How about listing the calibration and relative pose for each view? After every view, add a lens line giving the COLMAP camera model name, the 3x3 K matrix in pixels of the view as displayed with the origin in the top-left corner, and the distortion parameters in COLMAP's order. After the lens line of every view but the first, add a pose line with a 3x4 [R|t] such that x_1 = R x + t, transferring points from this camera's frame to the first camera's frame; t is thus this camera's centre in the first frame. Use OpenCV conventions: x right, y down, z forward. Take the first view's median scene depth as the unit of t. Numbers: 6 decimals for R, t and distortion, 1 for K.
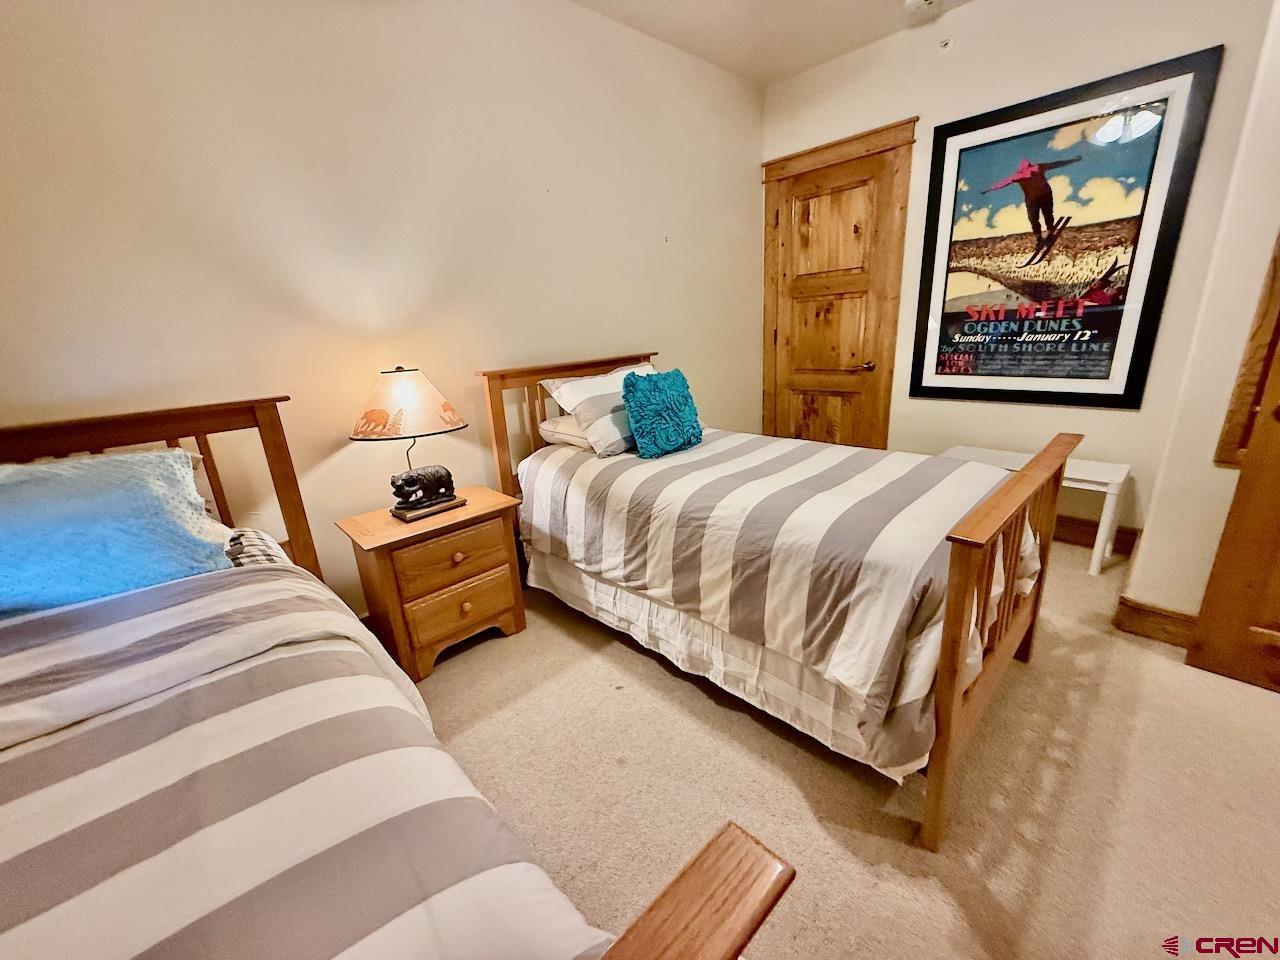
lens RADIAL K [[508.4, 0, 640.1], [0, 508.4, 475.6], [0, 0, 1]] dist [-0.000797, 0.000090]
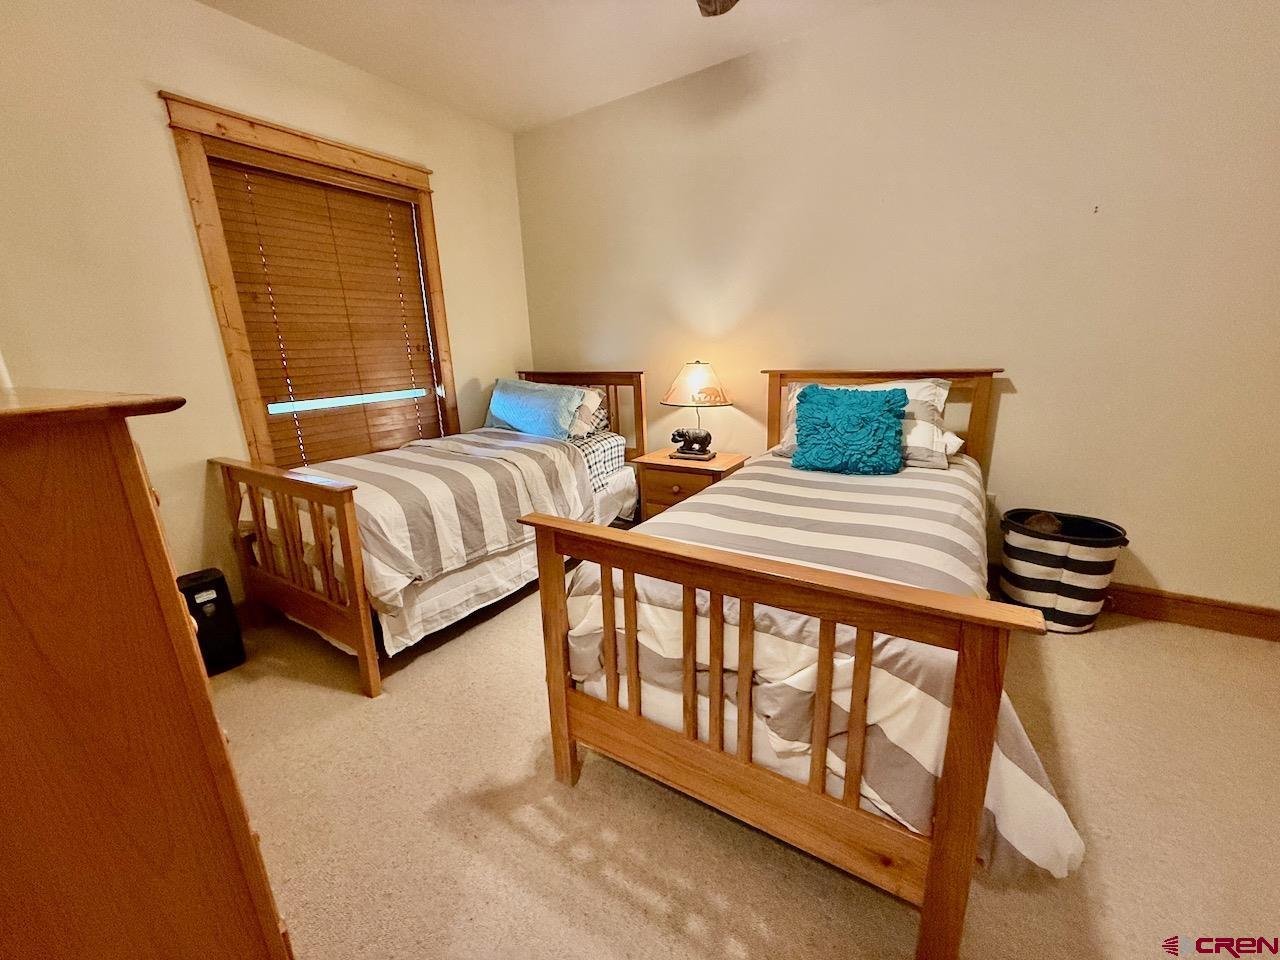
lens RADIAL K [[508.4, 0, 644.2], [0, 508.4, 483.4], [0, 0, 1]] dist [-0.000797, 0.000090]
pose [[0.251927, 0.301824, -0.919475, 1.125070], [-0.256541, 0.936957, 0.237273, -0.212464], [0.933123, 0.176108, 0.313475, 0.487781]]
